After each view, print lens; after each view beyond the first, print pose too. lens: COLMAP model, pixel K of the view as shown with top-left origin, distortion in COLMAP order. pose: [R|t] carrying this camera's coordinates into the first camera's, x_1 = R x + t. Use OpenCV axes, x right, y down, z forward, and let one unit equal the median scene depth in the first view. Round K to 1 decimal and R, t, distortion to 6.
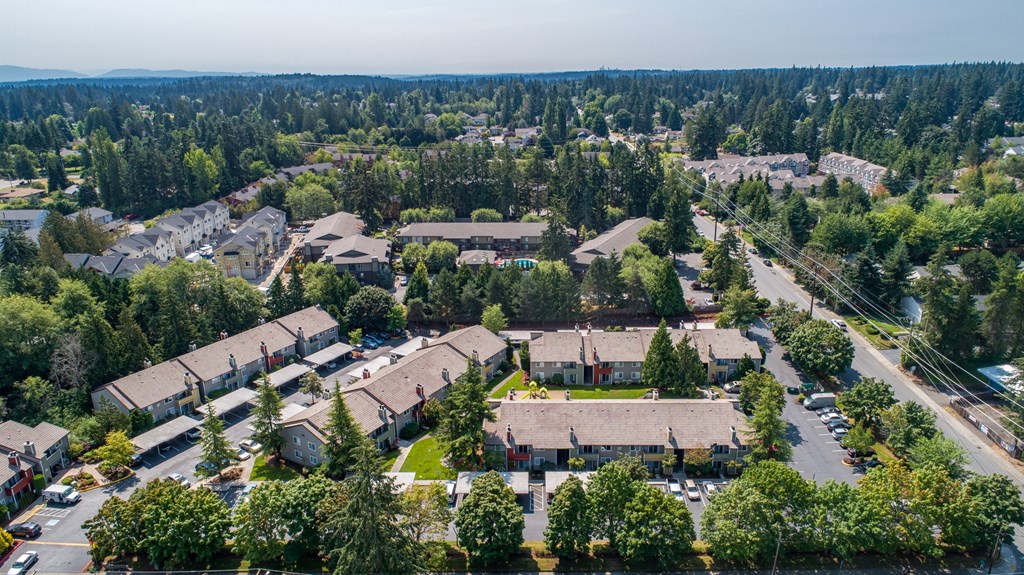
lens RADIAL K [[692.4, 0, 512.0], [0, 692.4, 287.5], [0, 0, 1]] dist [-0.005282, -0.000802]
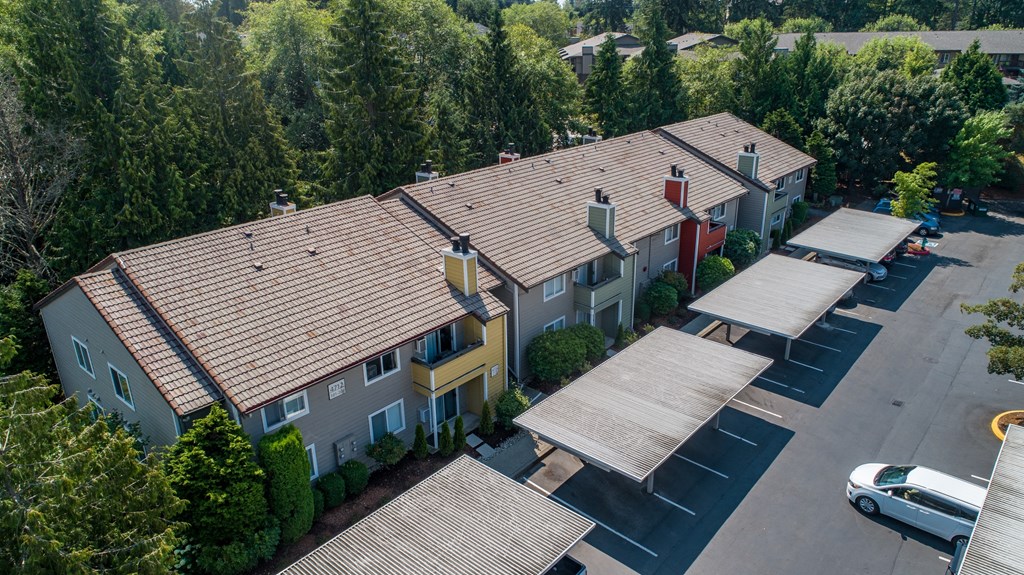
lens RADIAL K [[692.4, 0, 512.0], [0, 692.4, 287.5], [0, 0, 1]] dist [-0.005282, -0.000802]
pose [[0.987089, 0.062036, -0.147669, -0.426703], [-0.051887, 0.996082, 0.071615, 0.123041], [0.151534, -0.063029, 0.986441, 0.802473]]
